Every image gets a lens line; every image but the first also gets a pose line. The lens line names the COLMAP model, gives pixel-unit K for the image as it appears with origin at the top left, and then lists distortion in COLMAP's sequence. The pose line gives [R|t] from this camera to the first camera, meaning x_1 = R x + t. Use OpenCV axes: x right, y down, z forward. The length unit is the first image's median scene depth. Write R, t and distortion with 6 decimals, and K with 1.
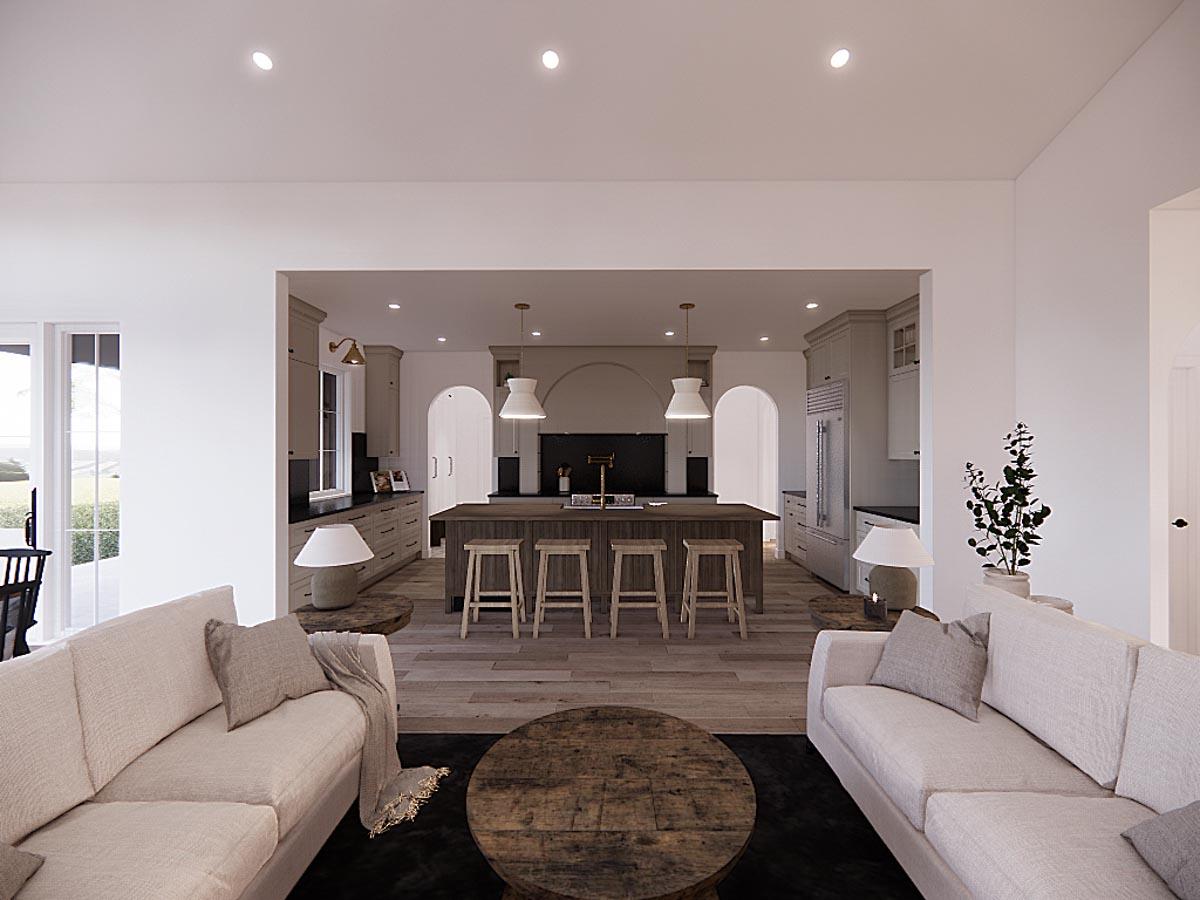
lens RADIAL K [[473.6, 0, 596.1], [0, 473.6, 447.7], [0, 0, 1]] dist [-0.000845, -0.000217]
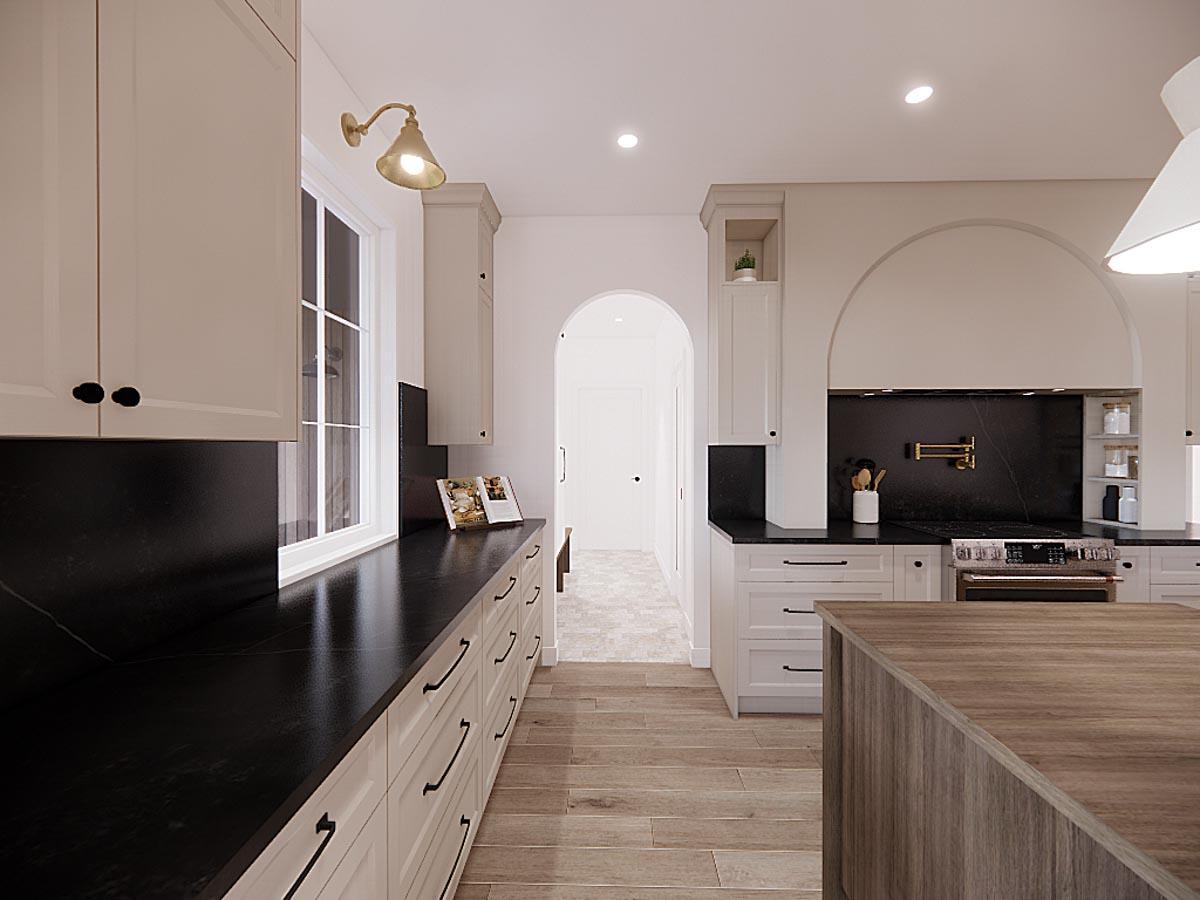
lens RADIAL K [[465.3, 0, 597.3], [0, 465.3, 450.2], [0, 0, 1]] dist [-0.003286, -0.000093]
pose [[0.999974, 0.000892, -0.007100, -0.328400], [-0.000817, 0.999944, 0.010550, 0.019994], [0.007109, -0.010544, 0.999919, 0.579858]]
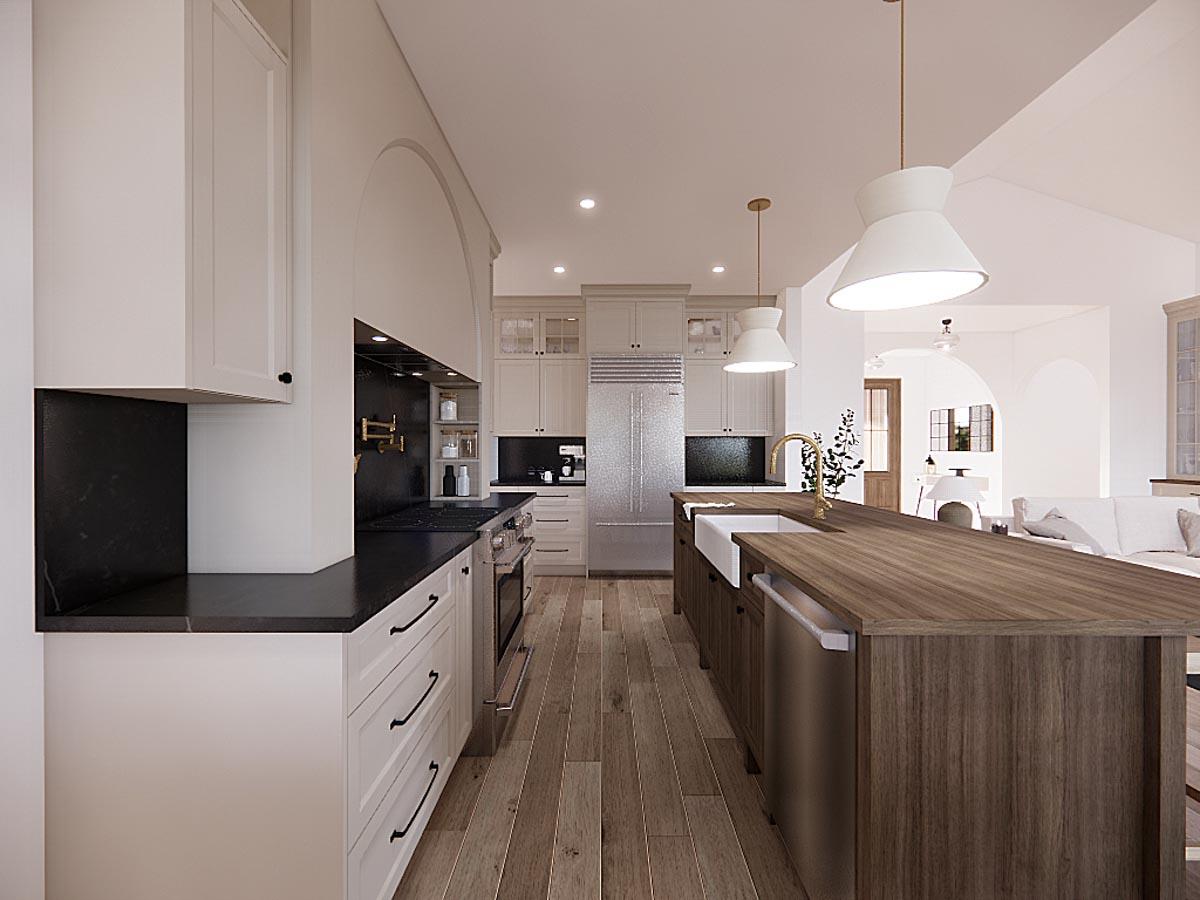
lens RADIAL K [[499.7, 0, 597.2], [0, 499.7, 449.9], [0, 0, 1]] dist [-0.011260, 0.000189]
pose [[-0.000125, -0.003691, 0.999993, -0.406200], [-0.007652, 0.999964, 0.003690, 0.045296], [-0.999971, -0.007652, -0.000153, 0.986886]]
